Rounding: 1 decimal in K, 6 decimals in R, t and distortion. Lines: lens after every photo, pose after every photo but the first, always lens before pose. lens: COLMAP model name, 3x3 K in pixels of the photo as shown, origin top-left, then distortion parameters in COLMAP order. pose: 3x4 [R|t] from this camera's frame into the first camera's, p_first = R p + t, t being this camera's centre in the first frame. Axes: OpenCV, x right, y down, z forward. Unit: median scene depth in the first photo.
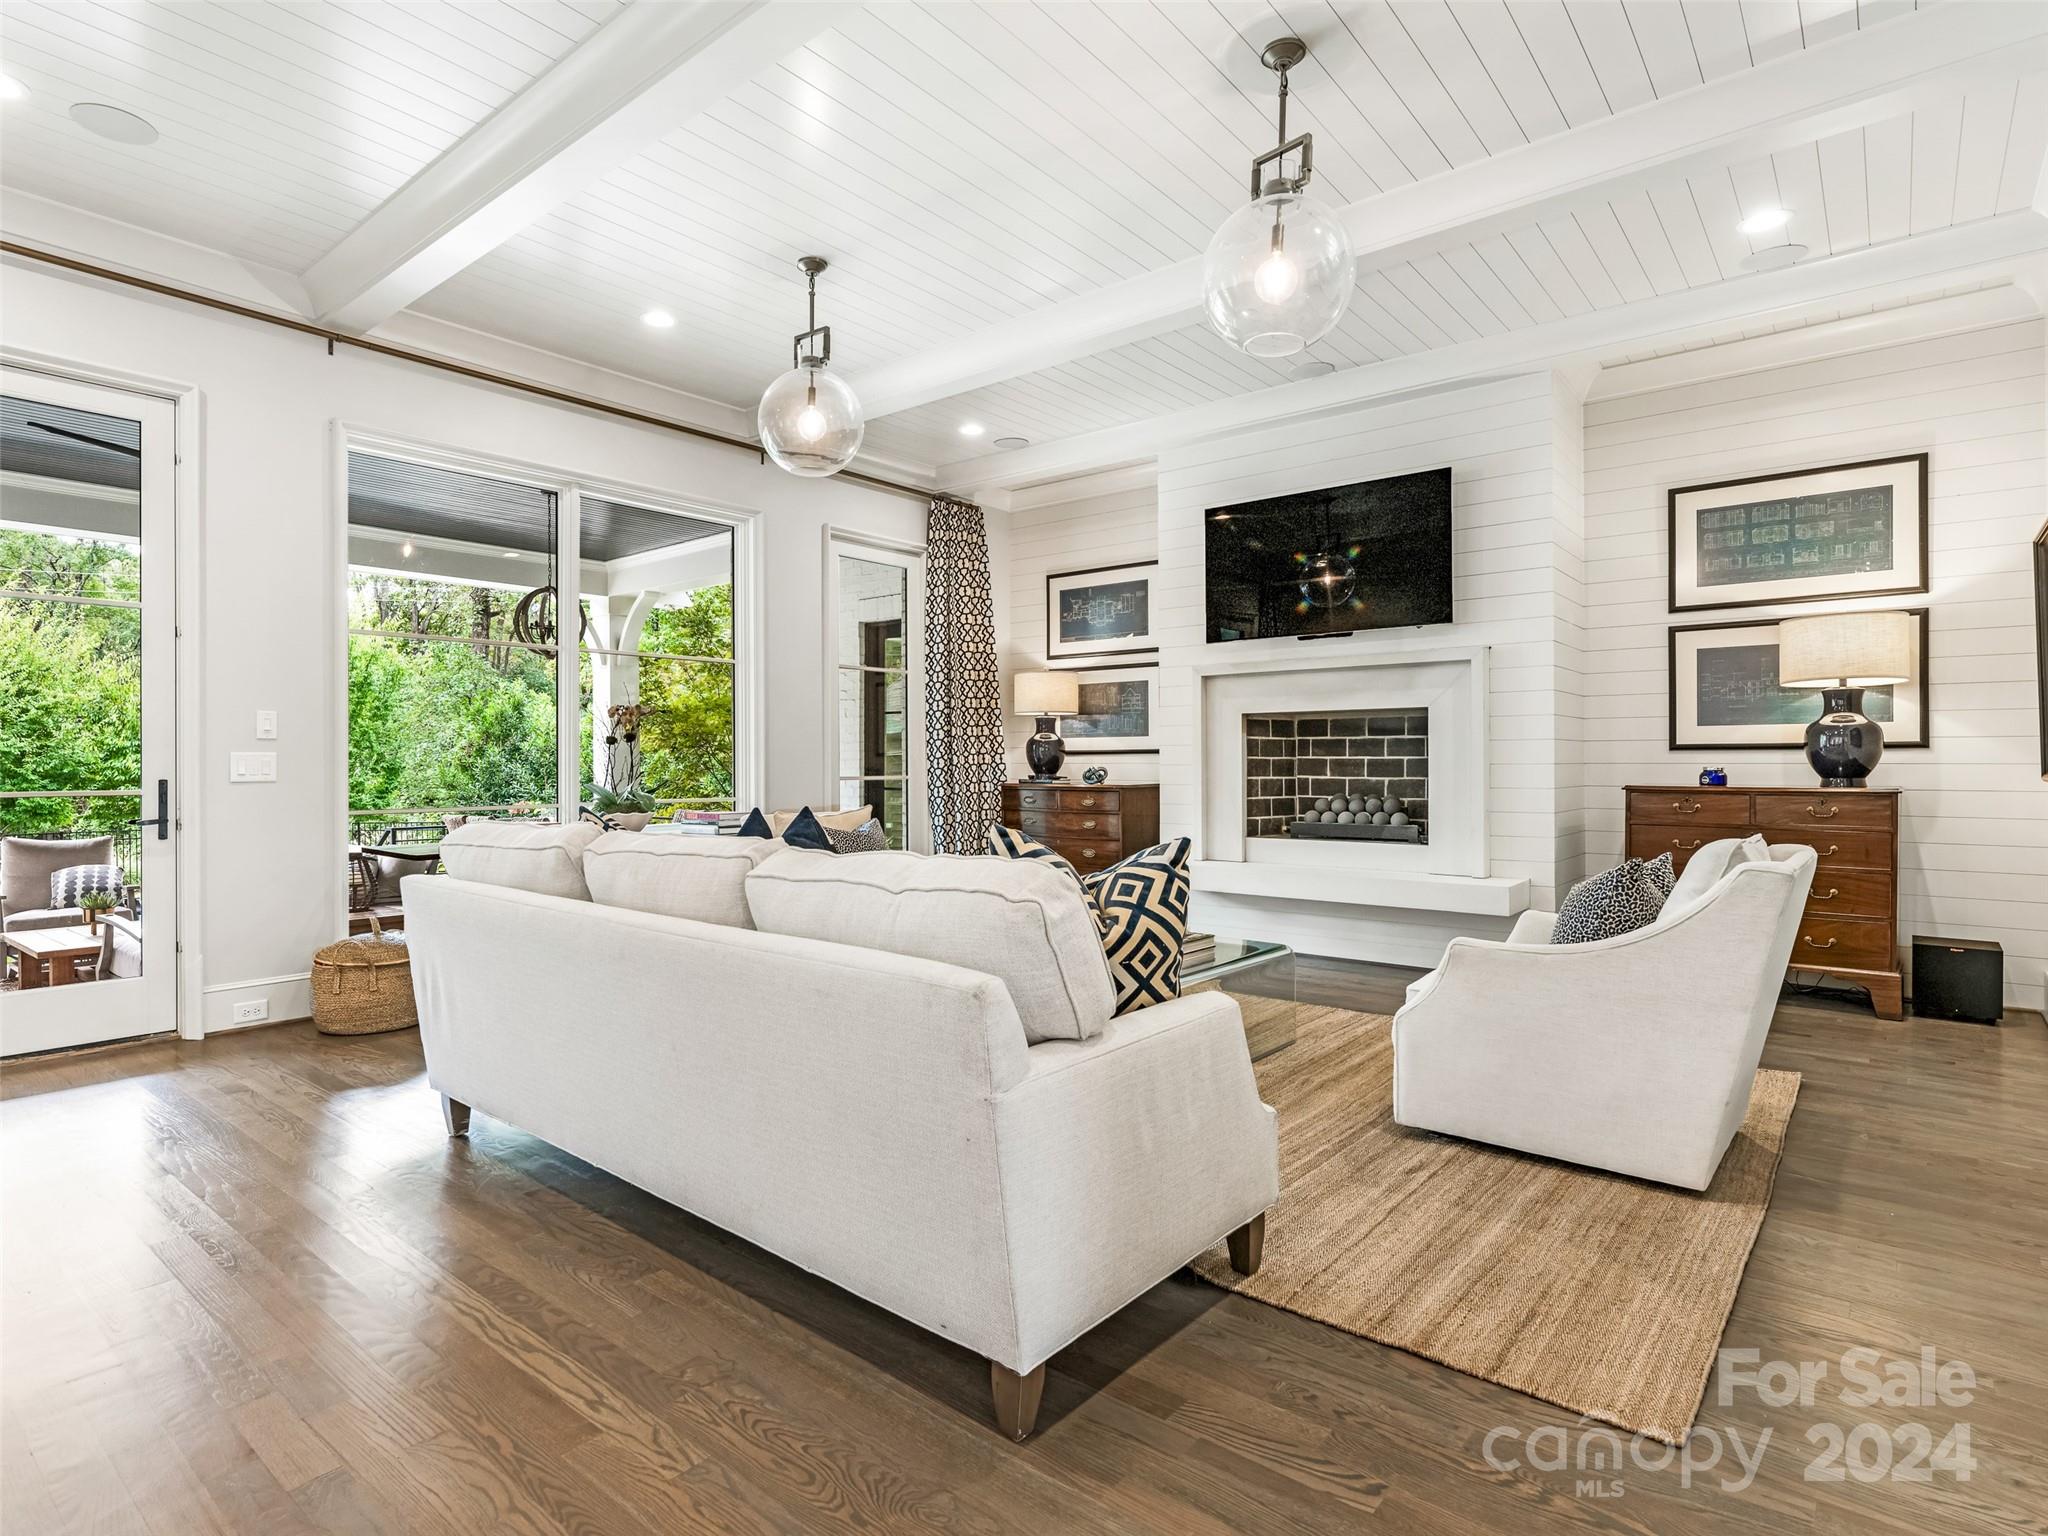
lens RADIAL K [[1076.5, 0, 1012.6], [0, 1076.5, 766.7], [0, 0, 1]] dist [-0.004139, -0.001596]
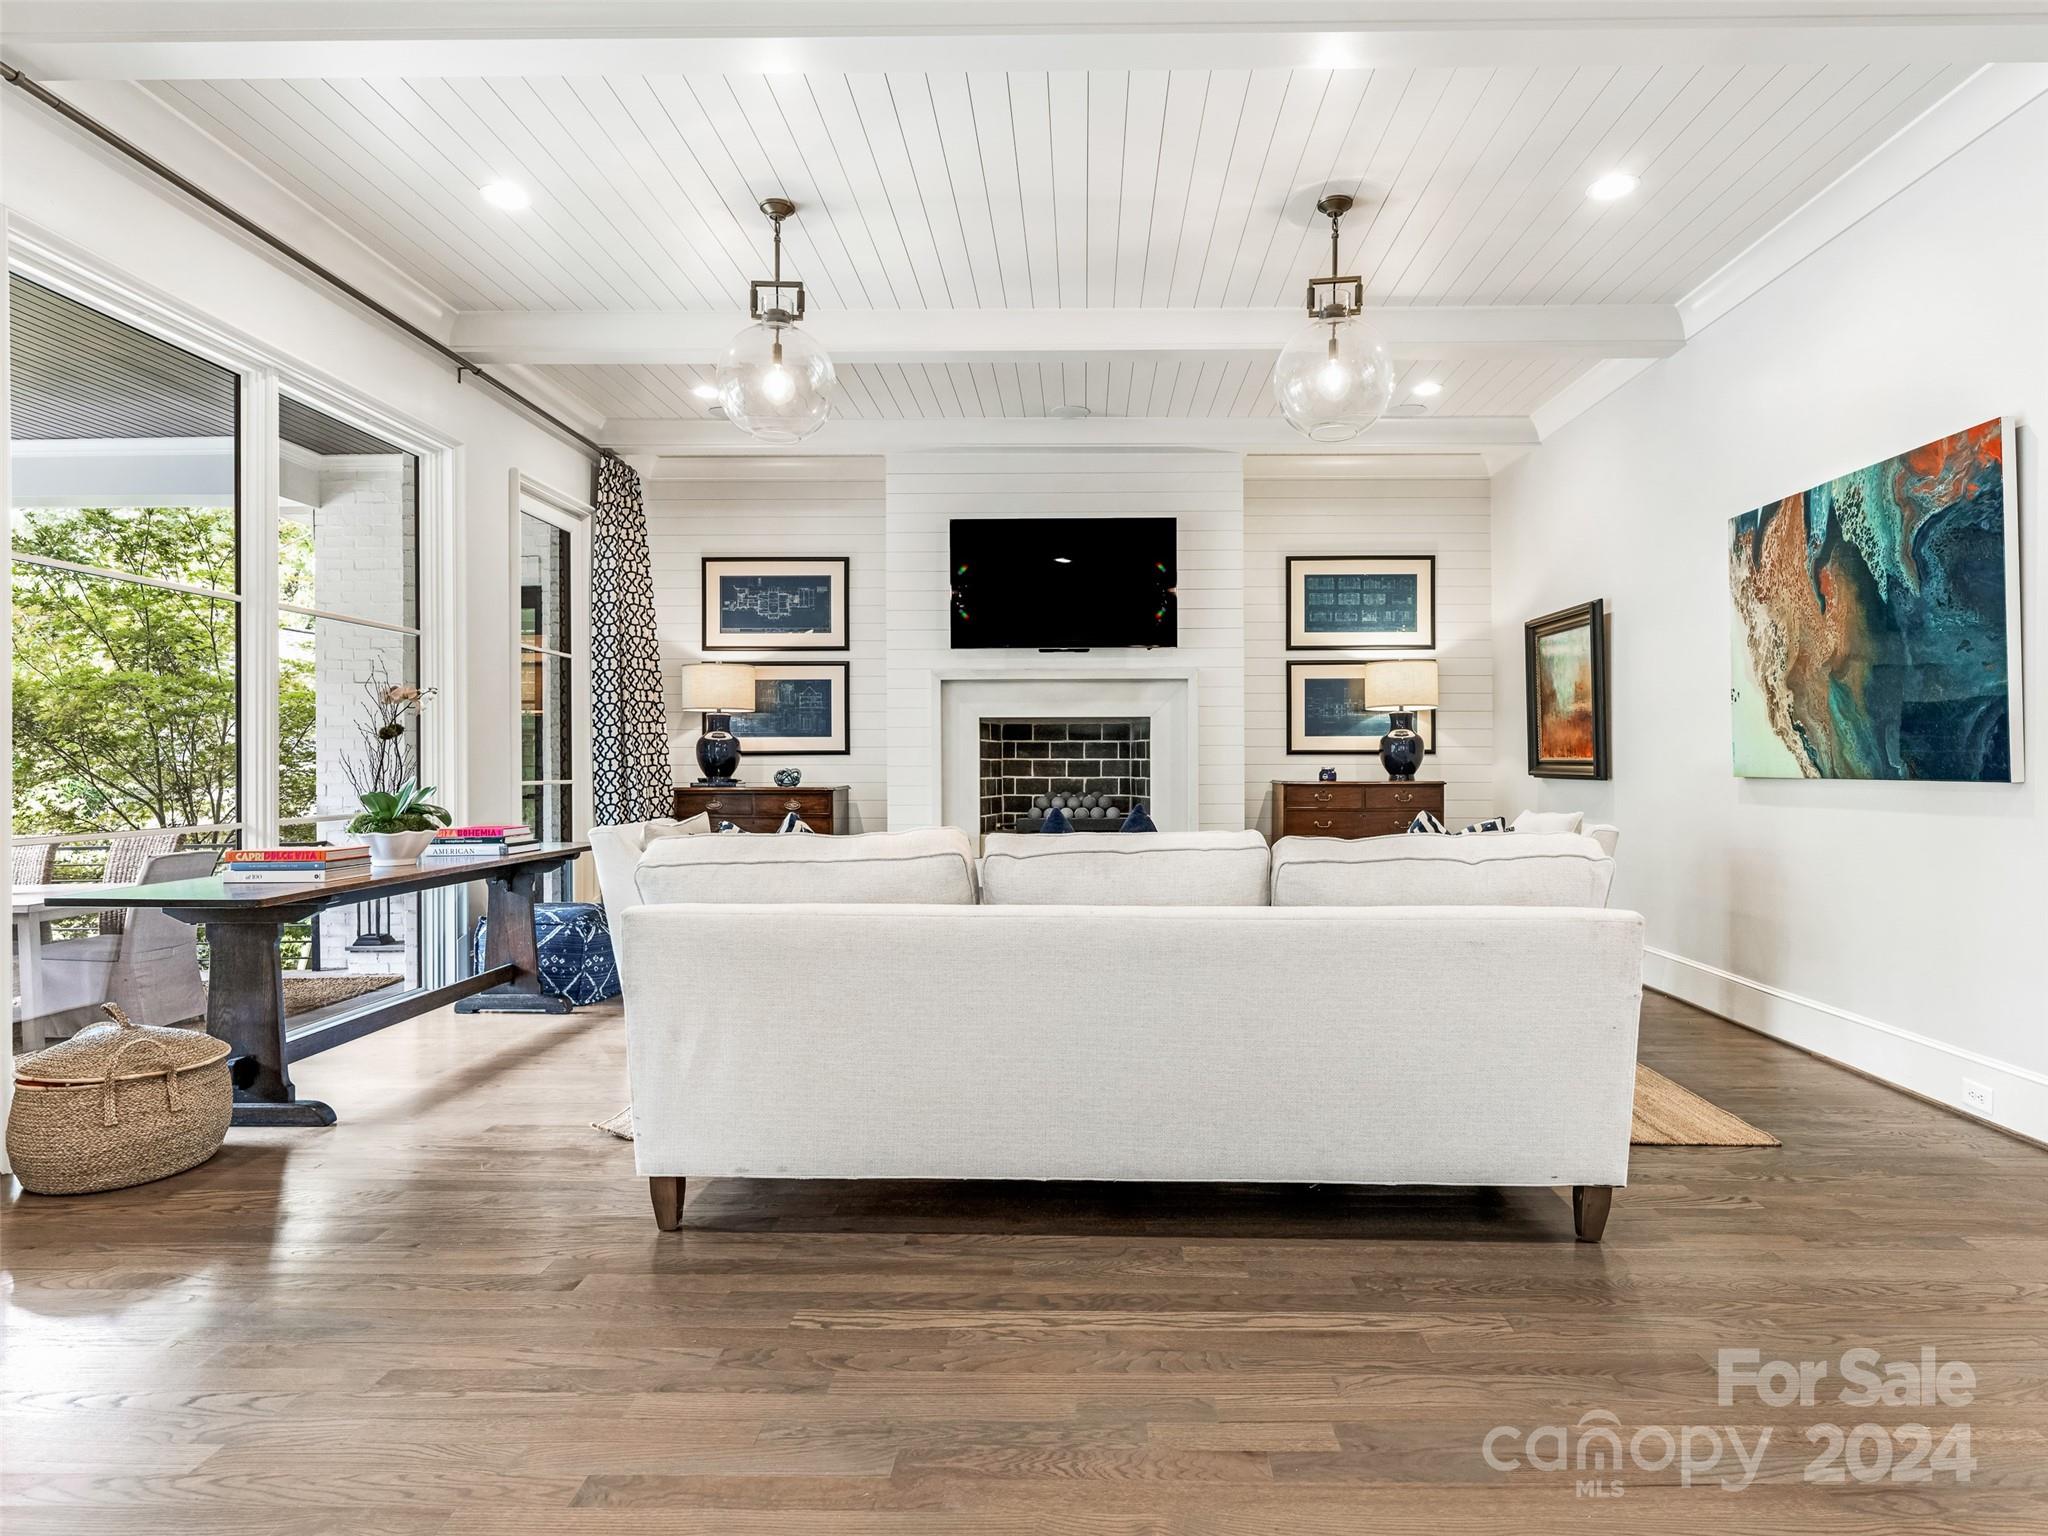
lens RADIAL K [[1135.6, 0, 1072.0], [0, 1135.6, 769.8], [0, 0, 1]] dist [-0.001063, -0.000220]
pose [[0.773550, -0.003252, 0.633726, -0.474085], [0.002965, 0.999994, 0.001512, 0.000574], [-0.633728, 0.000710, 0.773556, 0.090496]]
